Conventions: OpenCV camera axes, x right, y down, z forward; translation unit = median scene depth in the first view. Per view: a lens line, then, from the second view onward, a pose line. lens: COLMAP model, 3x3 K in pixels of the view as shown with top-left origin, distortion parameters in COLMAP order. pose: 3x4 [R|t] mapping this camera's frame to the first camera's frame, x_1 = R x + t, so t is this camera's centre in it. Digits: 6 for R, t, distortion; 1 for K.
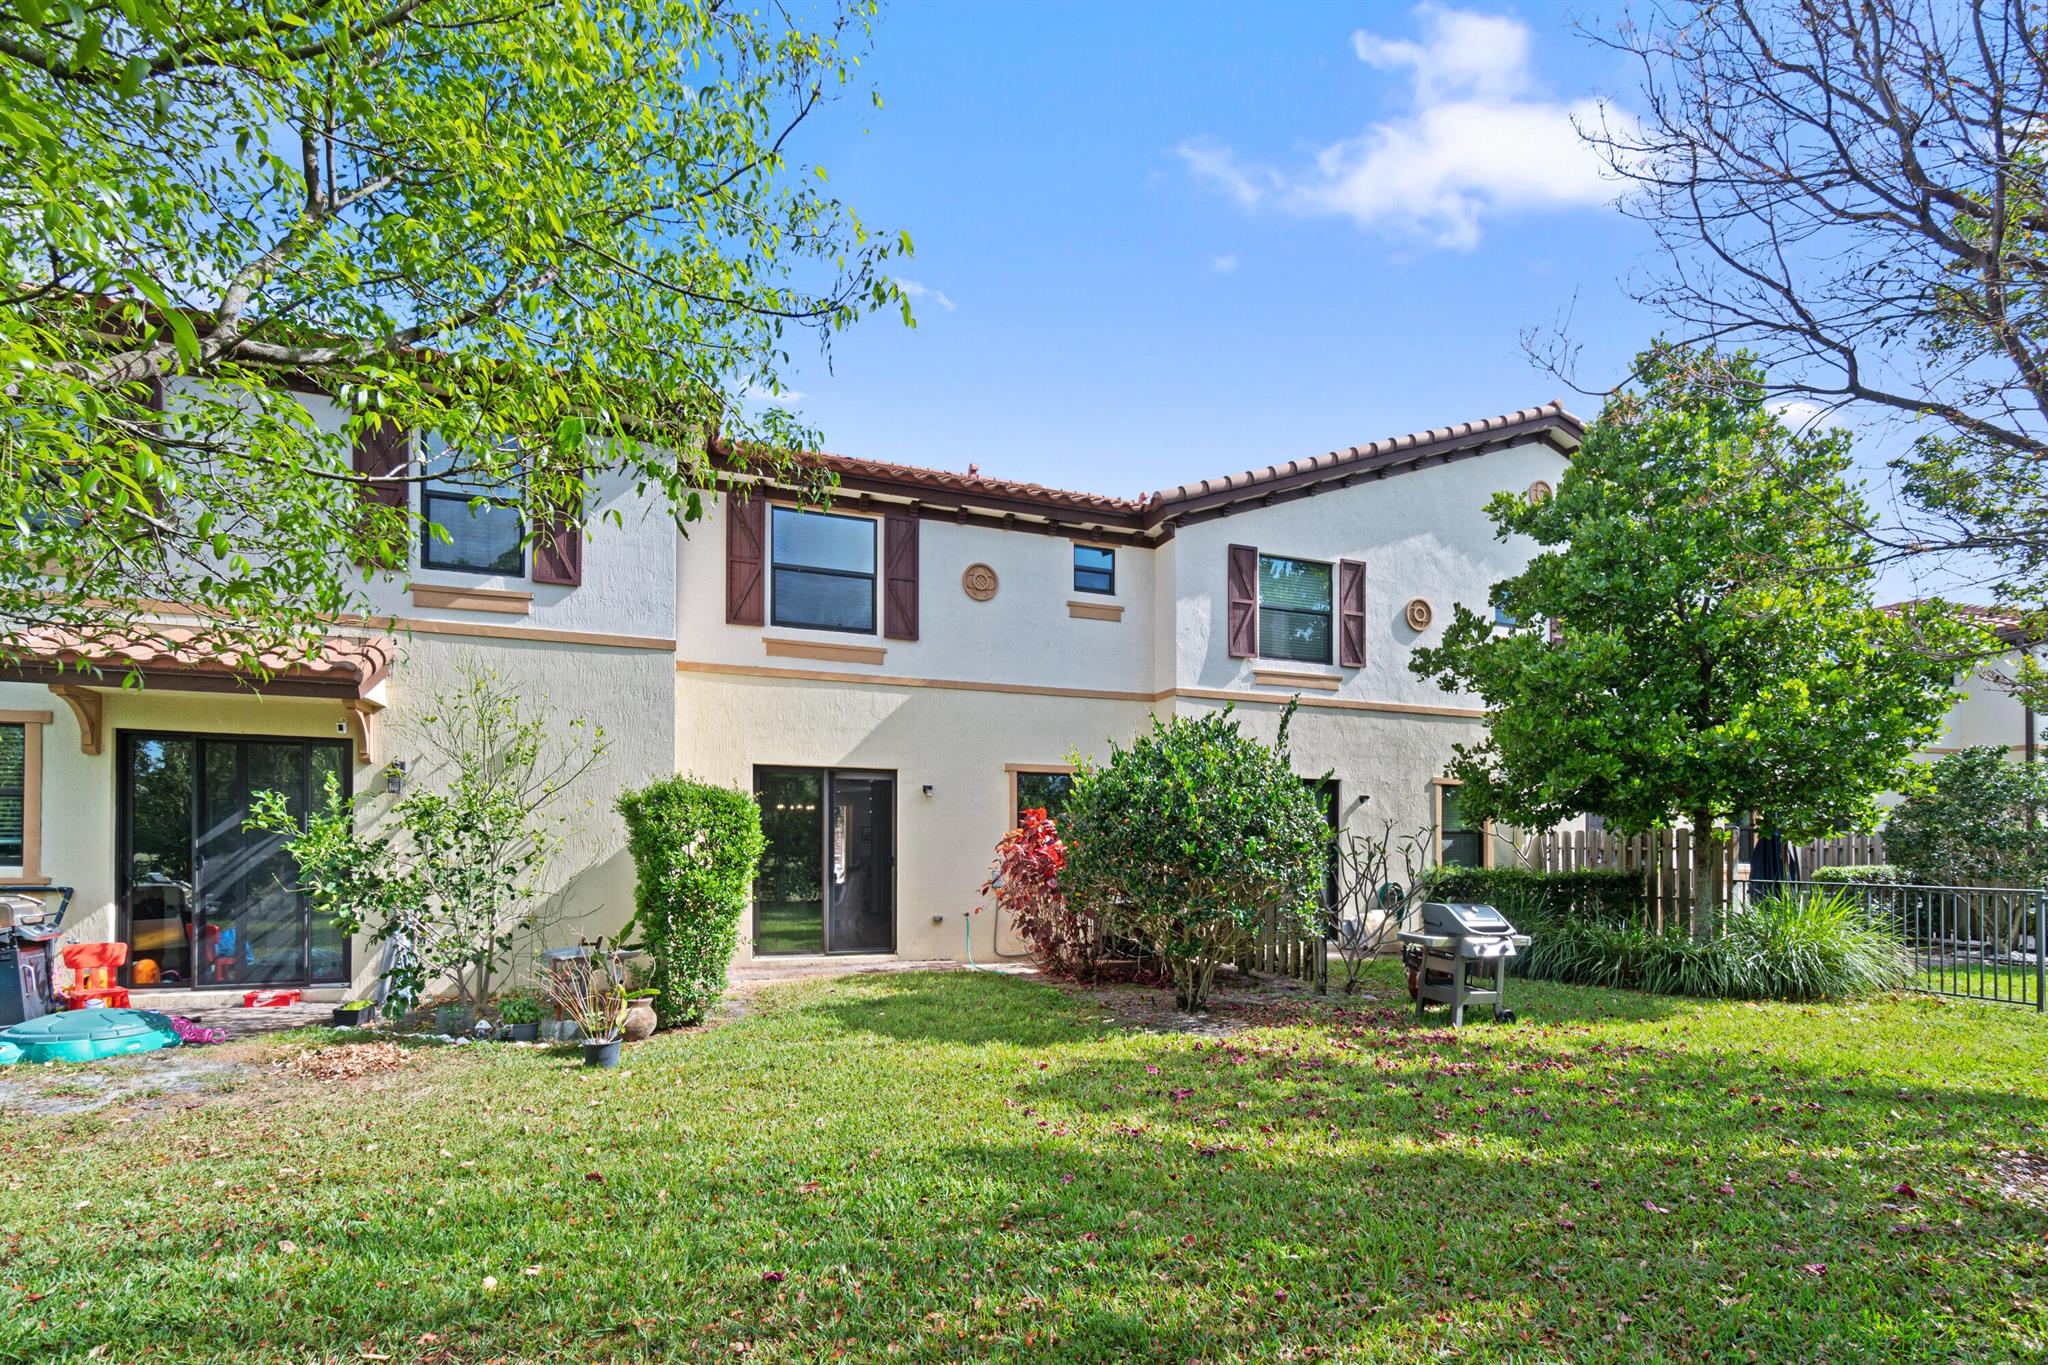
lens RADIAL K [[878.0, 0, 1024.0], [0, 878.0, 682.5], [0, 0, 1]] dist [-0.012322, 0.000759]
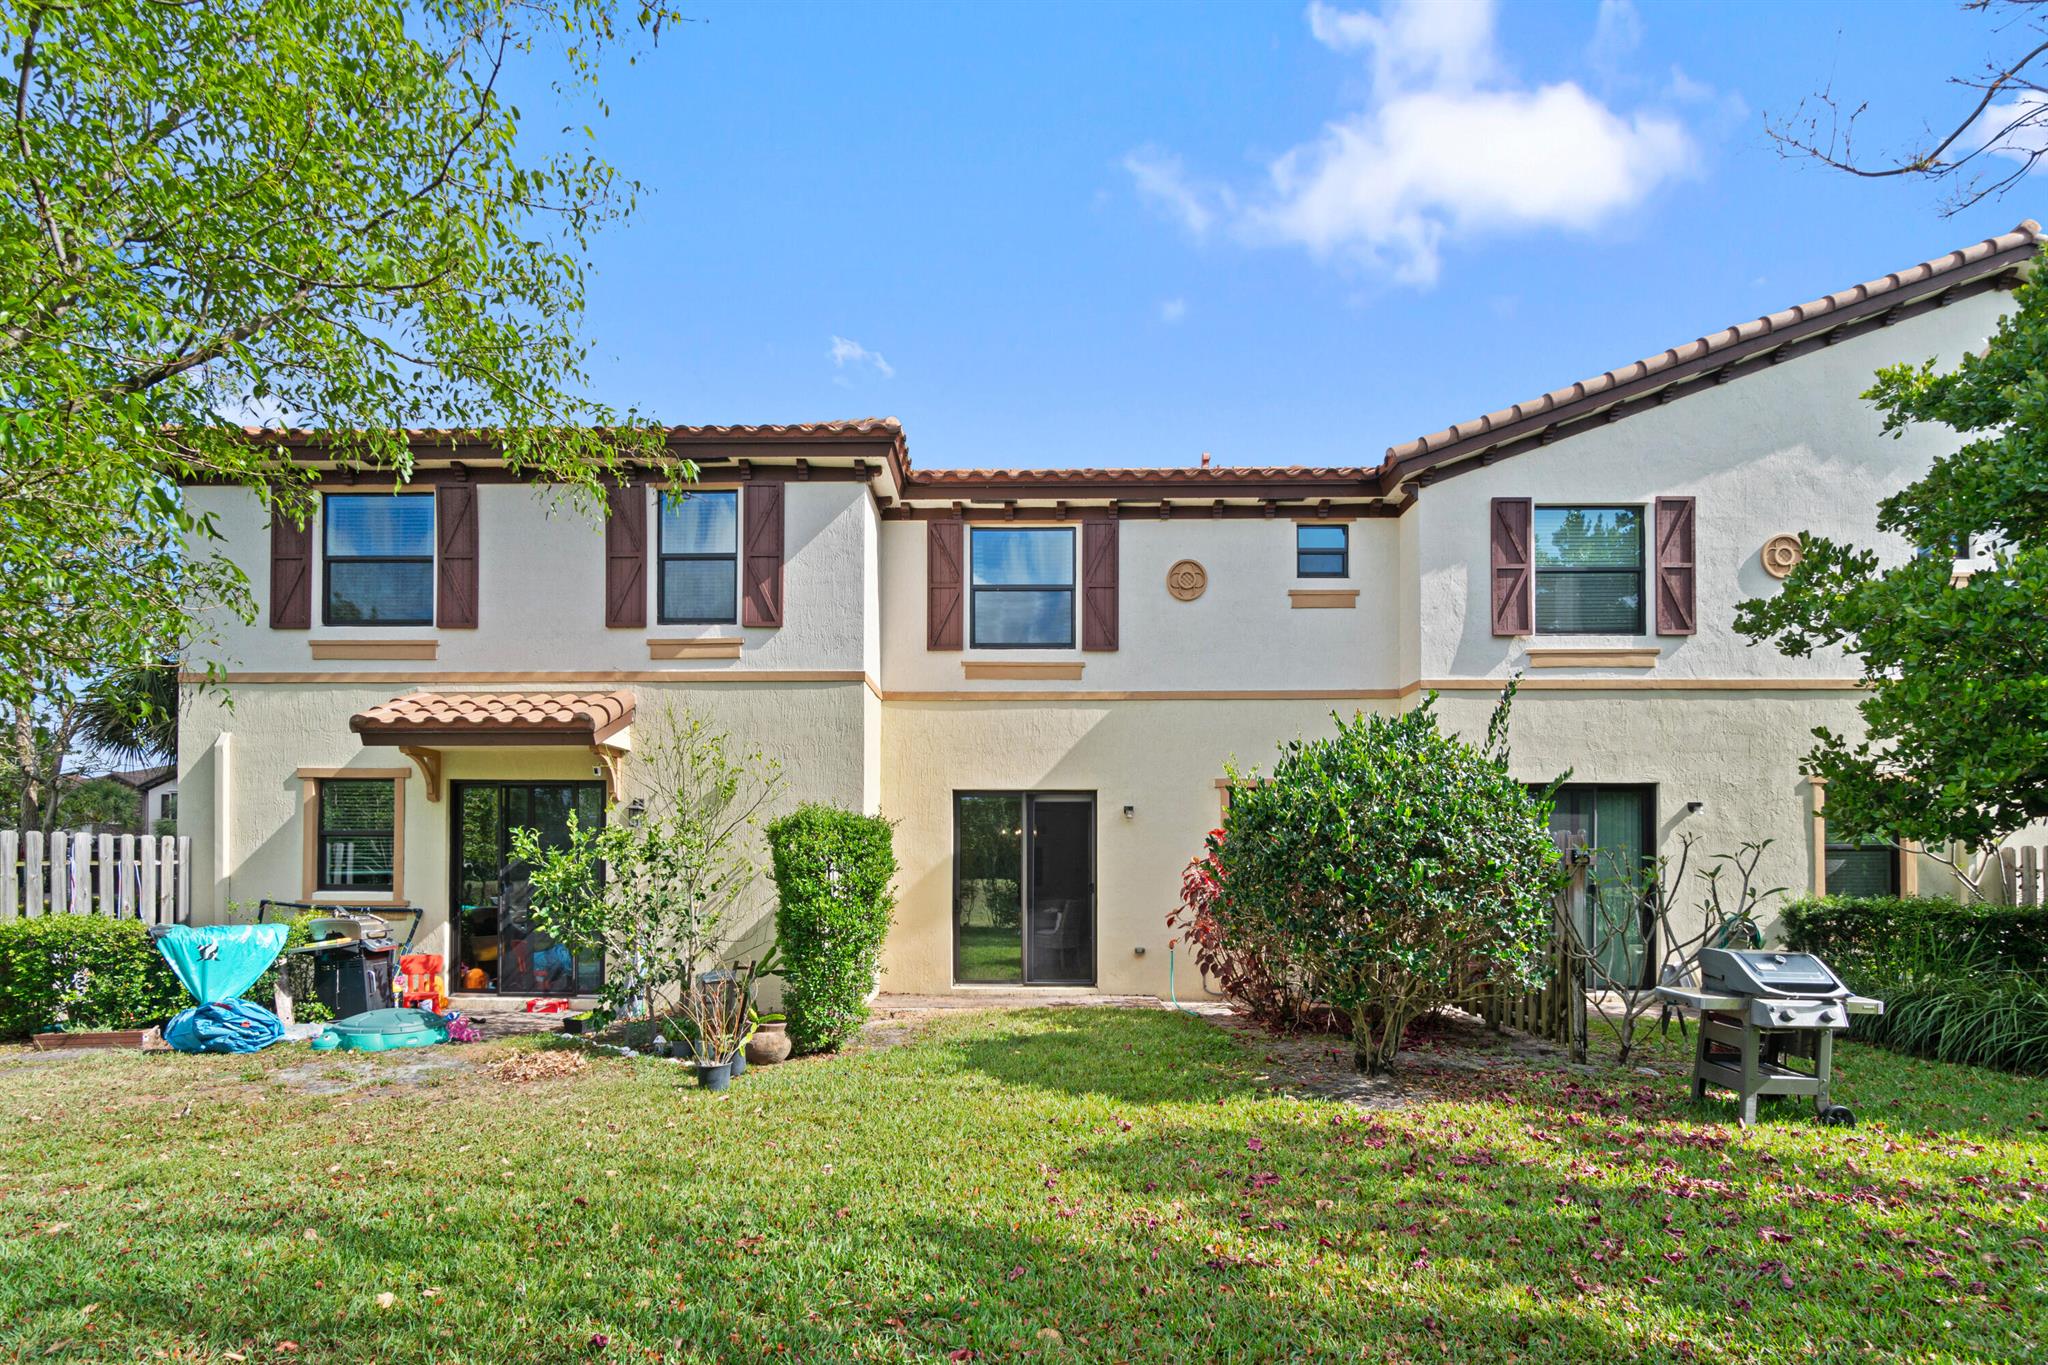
lens RADIAL K [[908.4, 0, 1023.5], [0, 908.4, 716.1], [0, 0, 1]] dist [-0.014292, 0.003899]
pose [[0.935333, -0.063684, -0.347989, 0.140908], [0.068986, 0.997614, 0.002853, 0.014091], [0.346977, -0.026675, 0.937494, 0.078018]]
